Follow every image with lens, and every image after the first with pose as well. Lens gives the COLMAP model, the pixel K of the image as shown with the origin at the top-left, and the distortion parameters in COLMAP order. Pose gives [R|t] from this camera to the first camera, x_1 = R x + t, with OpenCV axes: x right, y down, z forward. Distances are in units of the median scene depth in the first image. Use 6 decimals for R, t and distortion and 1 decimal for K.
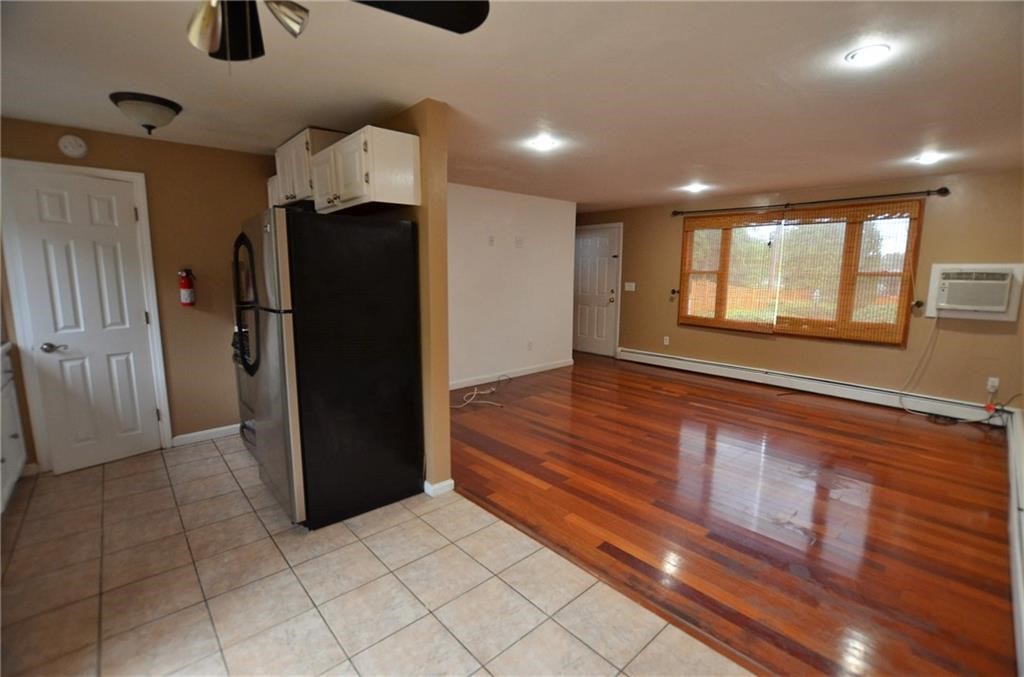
lens RADIAL K [[450.0, 0, 514.8], [0, 450.0, 336.9], [0, 0, 1]] dist [-0.030487, 0.000310]
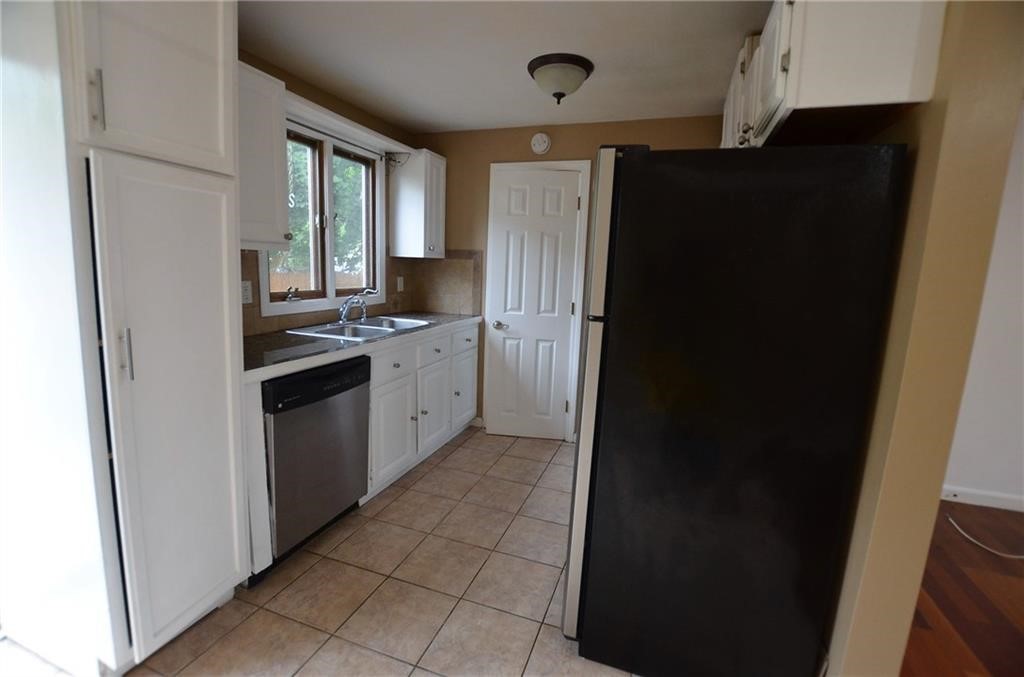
lens RADIAL K [[450.0, 0, 519.0], [0, 450.0, 339.5], [0, 0, 1]] dist [-0.030487, 0.000310]
pose [[0.487793, 0.155810, -0.858942, -0.016017], [-0.165146, 0.982646, 0.084464, -0.047221], [0.857196, 0.100650, 0.505059, 0.443842]]
